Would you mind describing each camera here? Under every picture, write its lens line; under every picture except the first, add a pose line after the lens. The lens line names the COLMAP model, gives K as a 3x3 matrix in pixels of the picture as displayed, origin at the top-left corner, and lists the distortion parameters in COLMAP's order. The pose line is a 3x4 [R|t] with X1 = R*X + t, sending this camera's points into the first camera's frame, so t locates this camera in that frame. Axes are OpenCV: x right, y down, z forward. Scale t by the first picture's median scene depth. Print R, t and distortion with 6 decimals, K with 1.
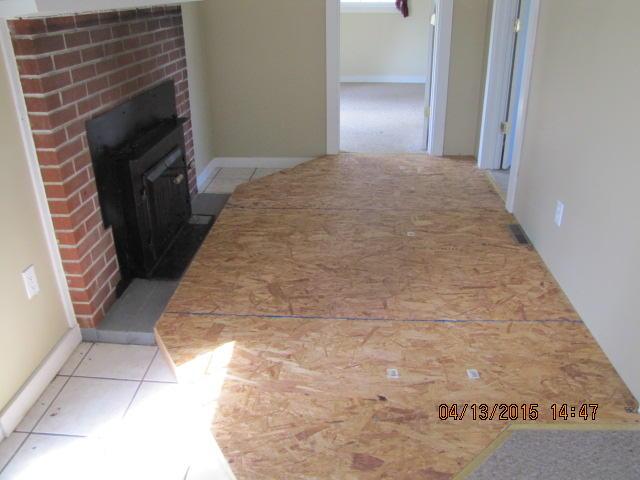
lens RADIAL K [[534.5, 0, 323.3], [0, 534.5, 242.2], [0, 0, 1]] dist [-0.147326, 0.015381]
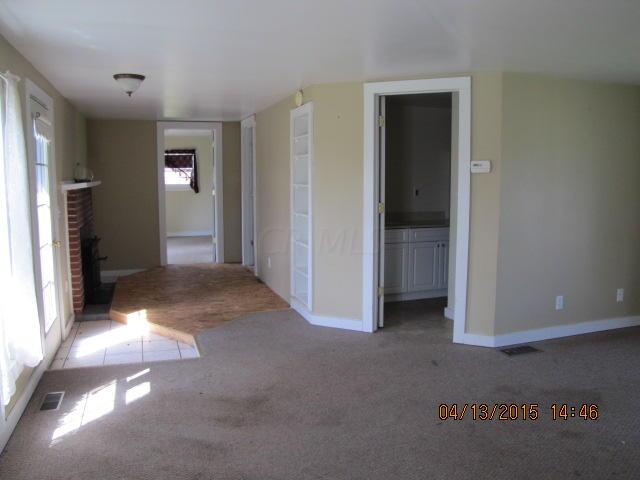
lens RADIAL K [[534.5, 0, 319.1], [0, 534.5, 239.9], [0, 0, 1]] dist [-0.147326, 0.015381]
pose [[0.928129, -0.034360, 0.370671, -0.171755], [0.151739, 0.944175, -0.292419, 0.394914], [-0.339930, 0.327648, 0.881529, -0.870623]]
